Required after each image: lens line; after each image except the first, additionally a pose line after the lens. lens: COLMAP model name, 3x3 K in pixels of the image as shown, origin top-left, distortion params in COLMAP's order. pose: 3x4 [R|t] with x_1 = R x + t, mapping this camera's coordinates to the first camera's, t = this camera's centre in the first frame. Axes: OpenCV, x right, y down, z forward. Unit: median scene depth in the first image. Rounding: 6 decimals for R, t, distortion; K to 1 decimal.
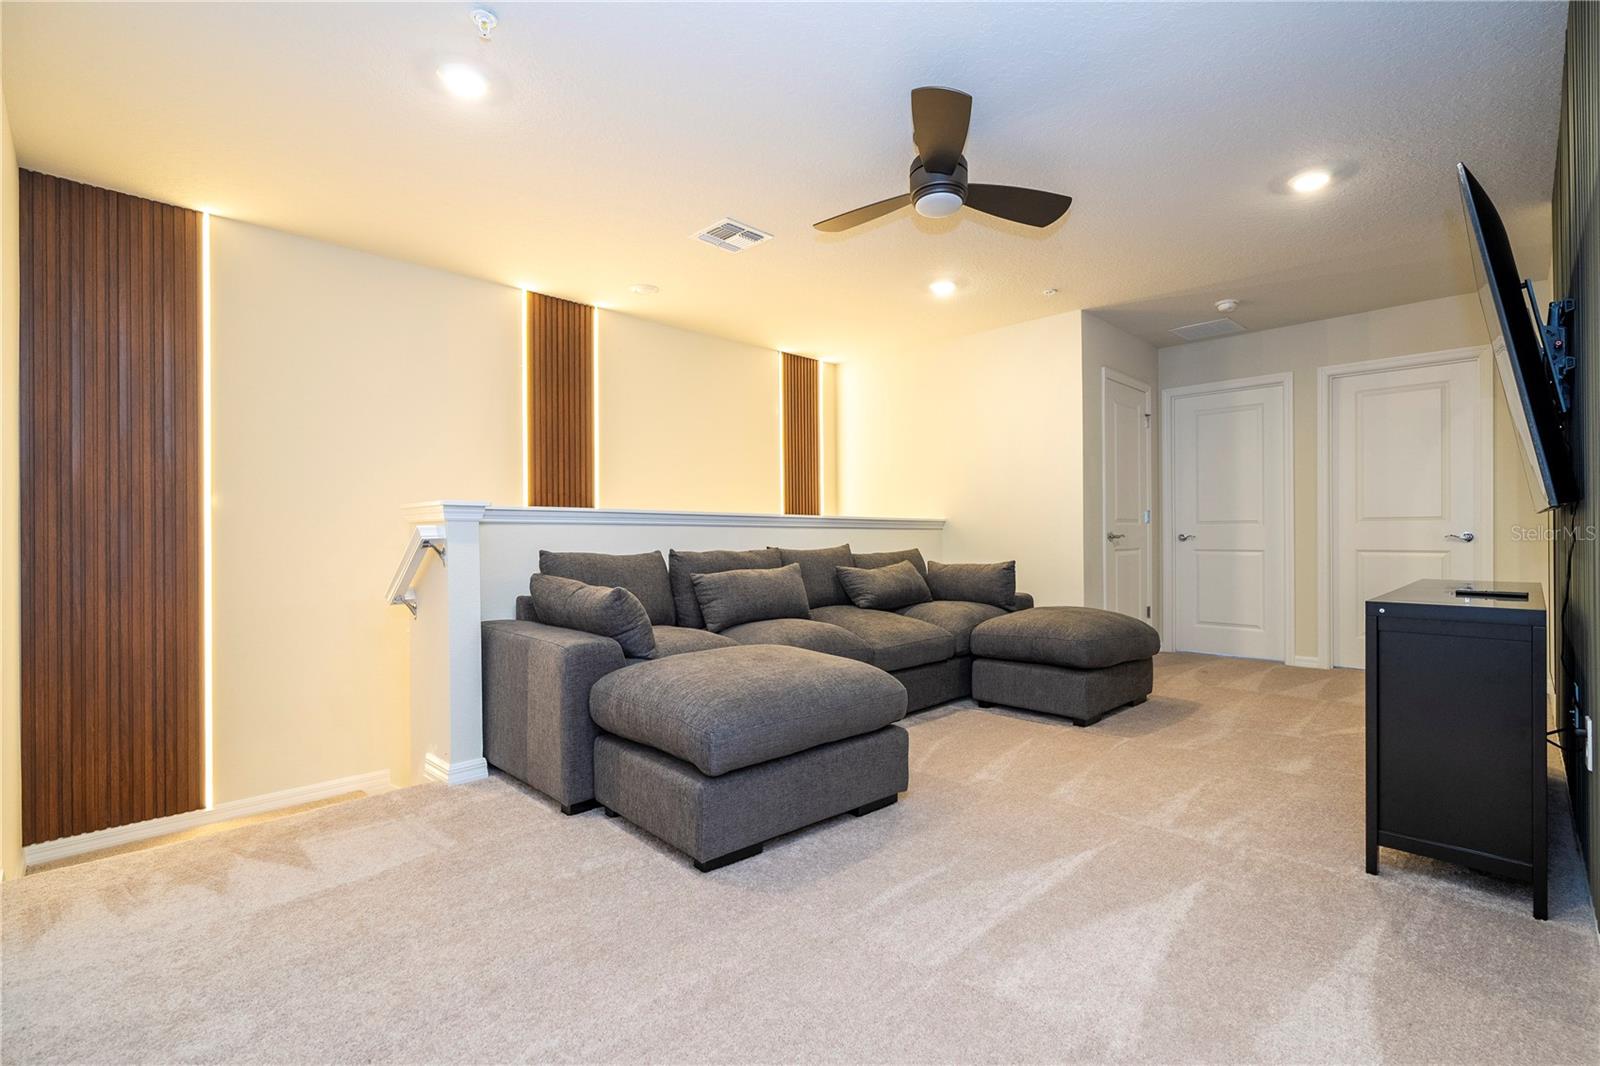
lens RADIAL K [[717.7, 0, 812.1], [0, 717.7, 540.8], [0, 0, 1]] dist [0.000006, 0.000774]
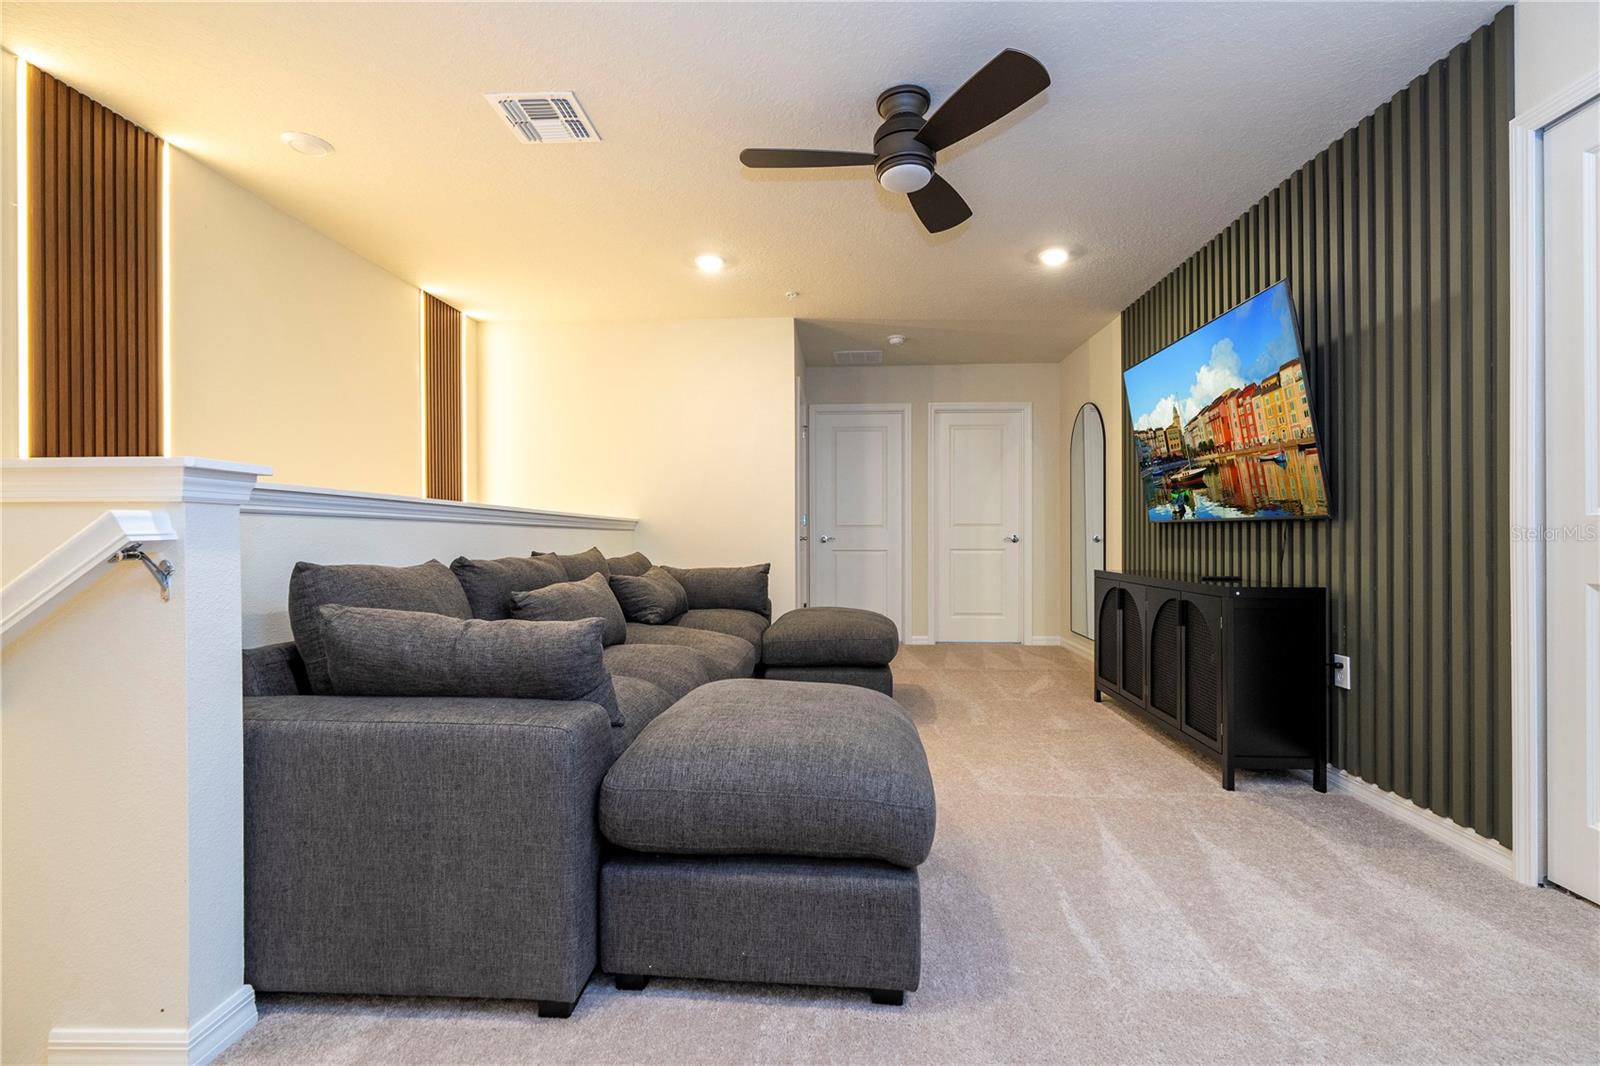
lens RADIAL K [[717.7, 0, 812.4], [0, 717.7, 538.4], [0, 0, 1]] dist [0.000006, 0.000774]
pose [[0.748198, 0.000565, 0.663475, -0.435277], [0.003922, 0.999978, -0.005274, -0.000532], [-0.663464, 0.006548, 0.748180, 0.325995]]
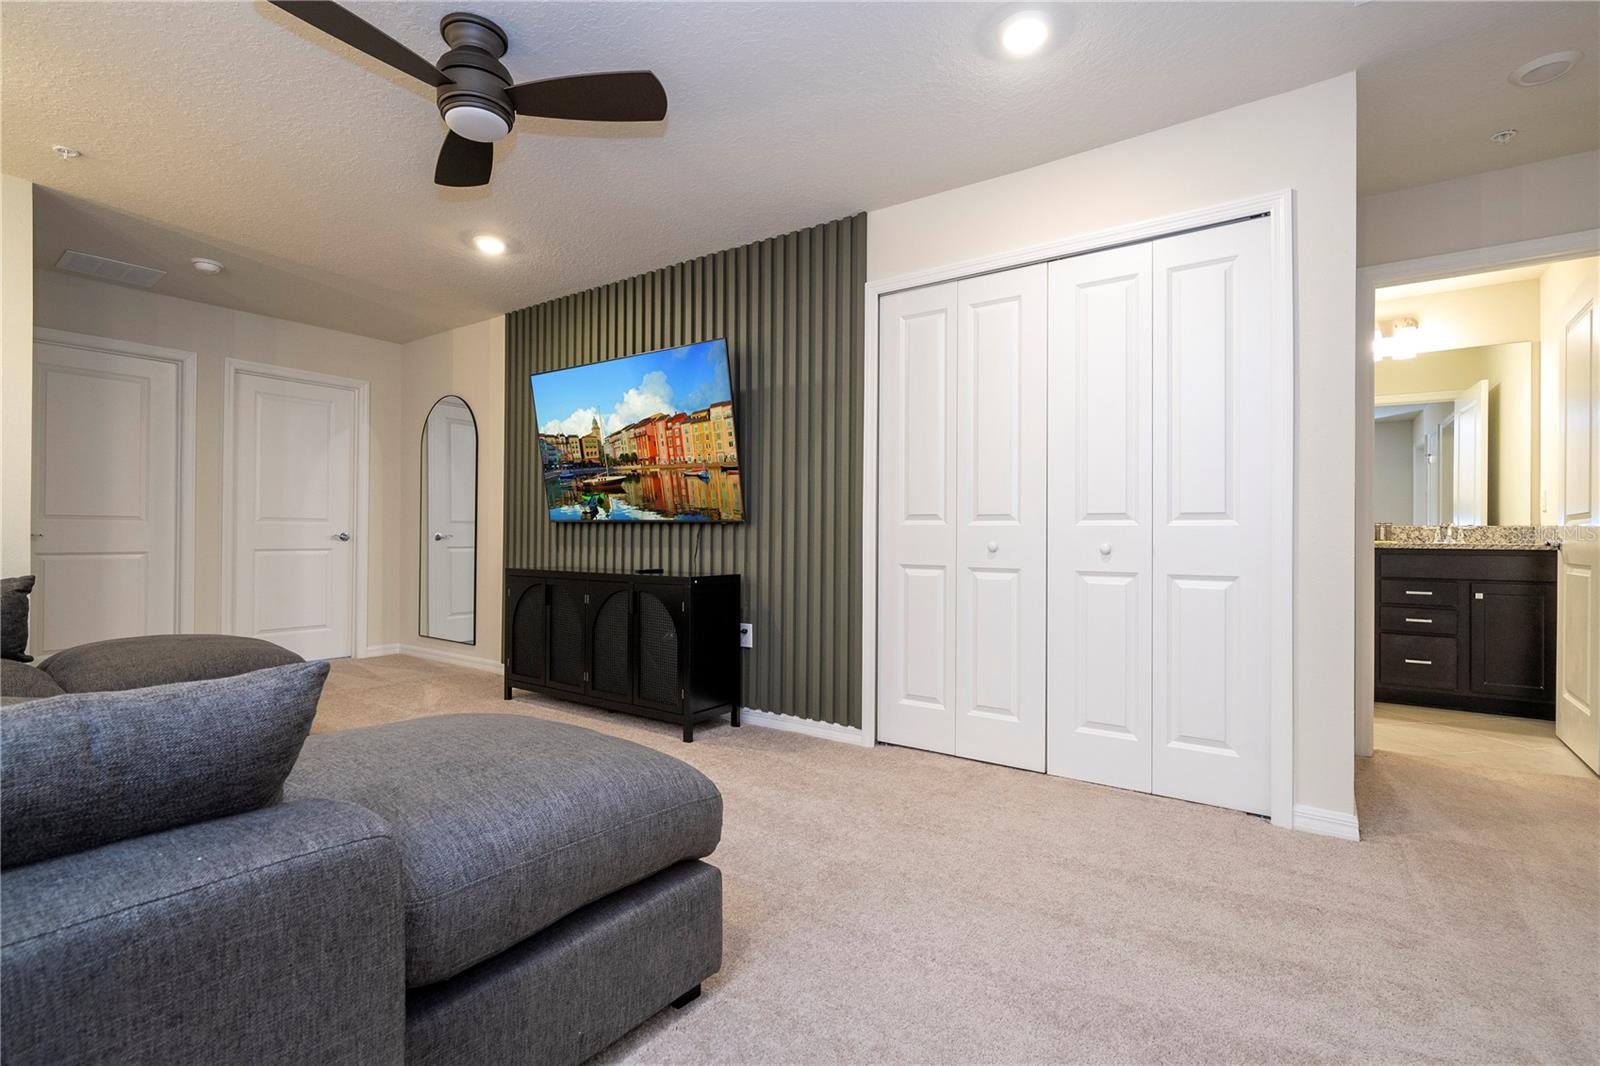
lens RADIAL K [[717.7, 0, 804.0], [0, 717.7, 532.9], [0, 0, 1]] dist [0.000006, 0.000774]
pose [[-0.158580, 0.006116, 0.987327, -0.561873], [0.002464, 0.999980, -0.005799, -0.003434], [-0.987343, 0.001514, -0.158592, 0.635290]]
